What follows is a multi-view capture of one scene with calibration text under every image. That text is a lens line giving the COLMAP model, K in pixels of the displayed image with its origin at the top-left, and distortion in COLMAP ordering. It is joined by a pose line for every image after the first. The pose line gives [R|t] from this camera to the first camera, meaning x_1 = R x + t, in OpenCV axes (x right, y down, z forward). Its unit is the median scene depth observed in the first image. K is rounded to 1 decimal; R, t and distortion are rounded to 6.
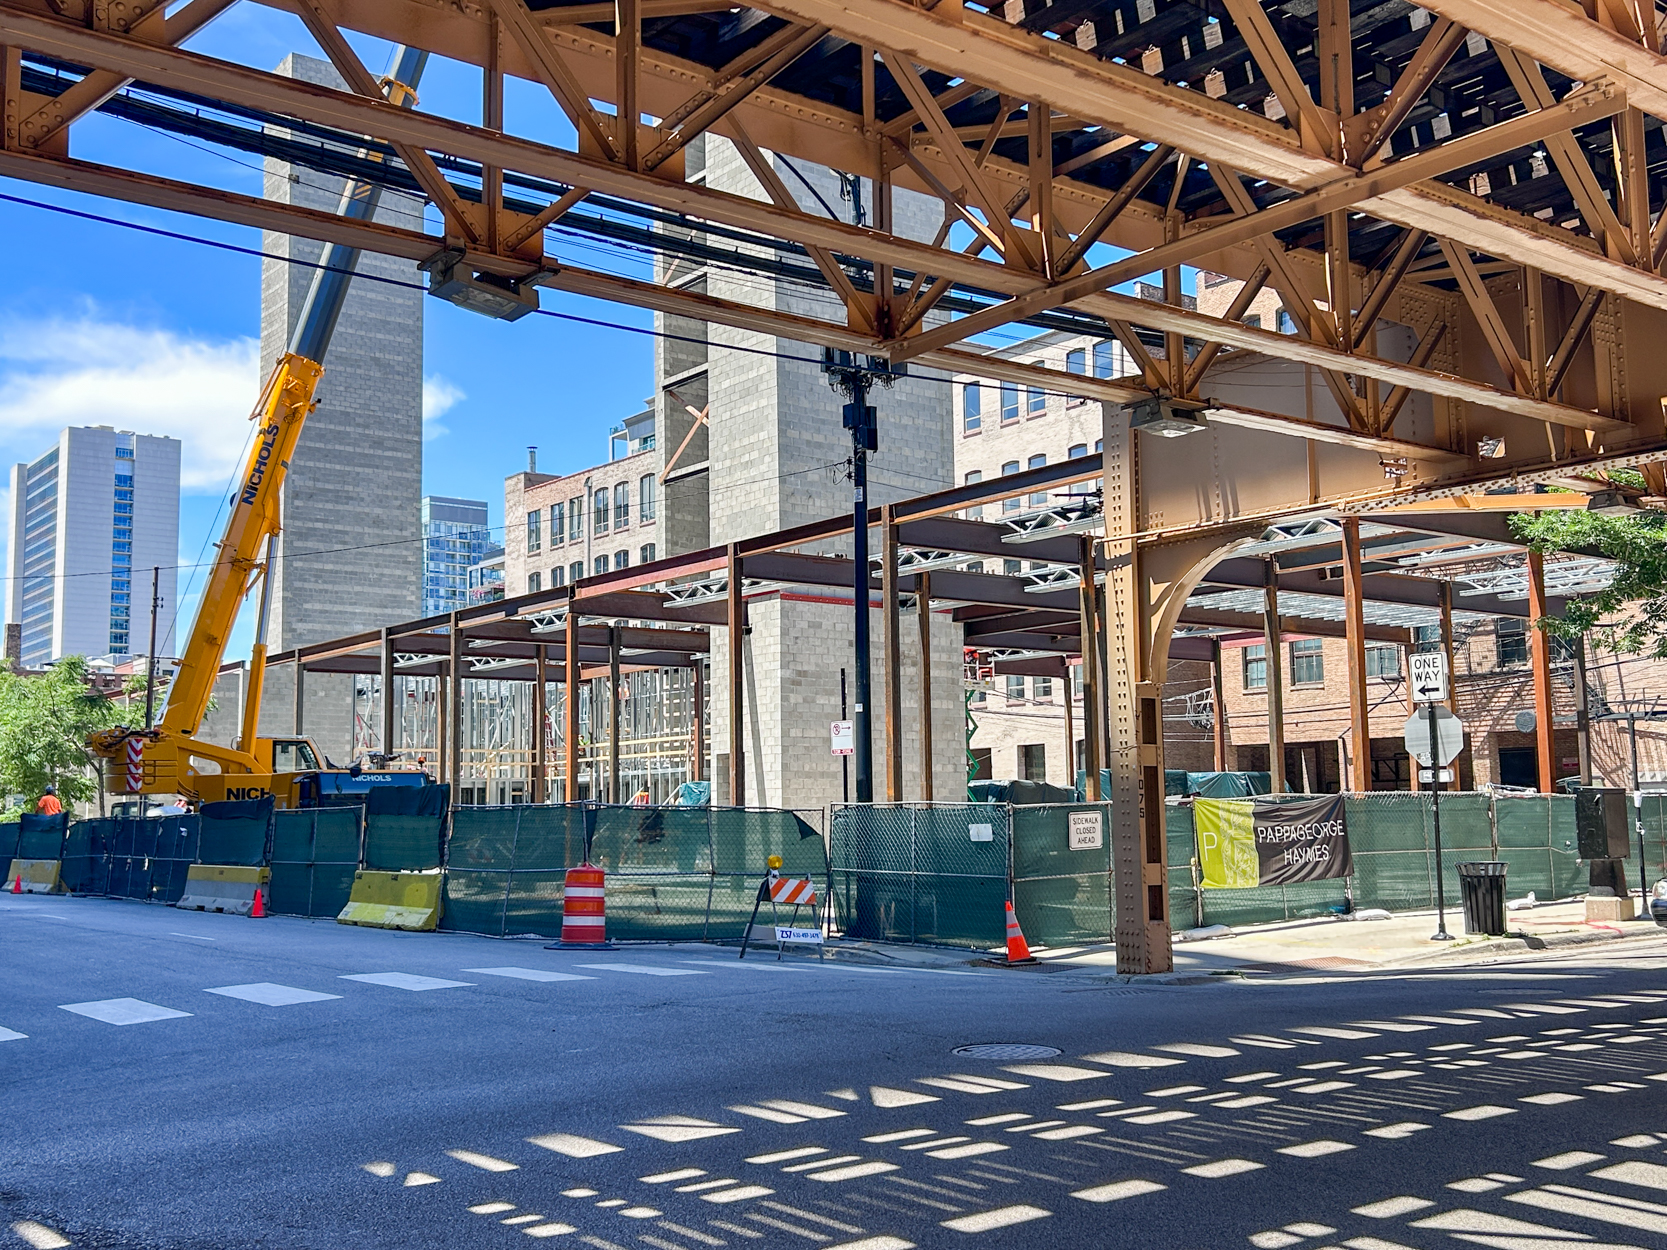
lens RADIAL K [[1672.7, 0, 859.8], [0, 1672.7, 635.4], [0, 0, 1]] dist [0.069482, 0.000000]
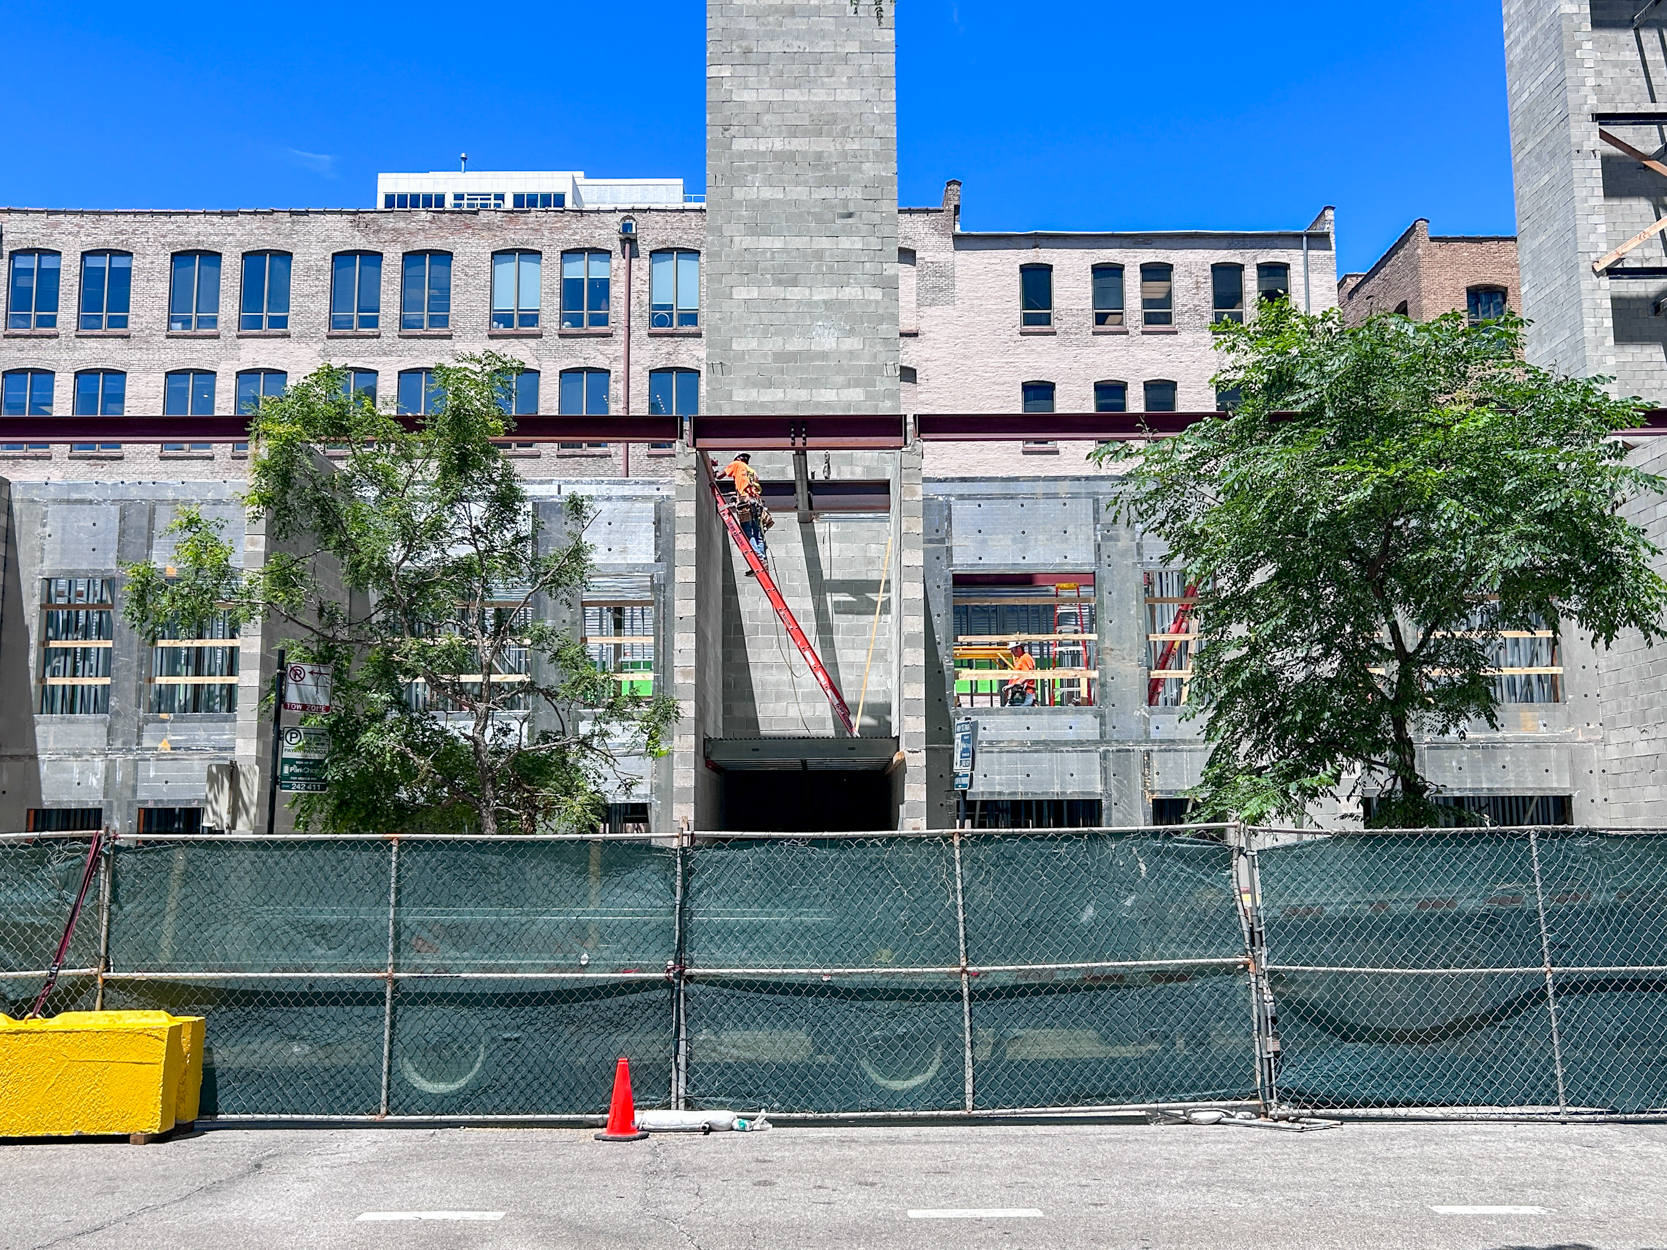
lens RADIAL K [[1568.1, 0, 864.2], [0, 1568.1, 618.4], [0, 0, 1]] dist [0.016675, 0.000000]
pose [[0.604954, 0.120500, 0.787090, -0.857245], [-0.081665, 0.992660, -0.089205, 0.123481], [-0.792062, -0.010313, 0.610354, 1.070160]]
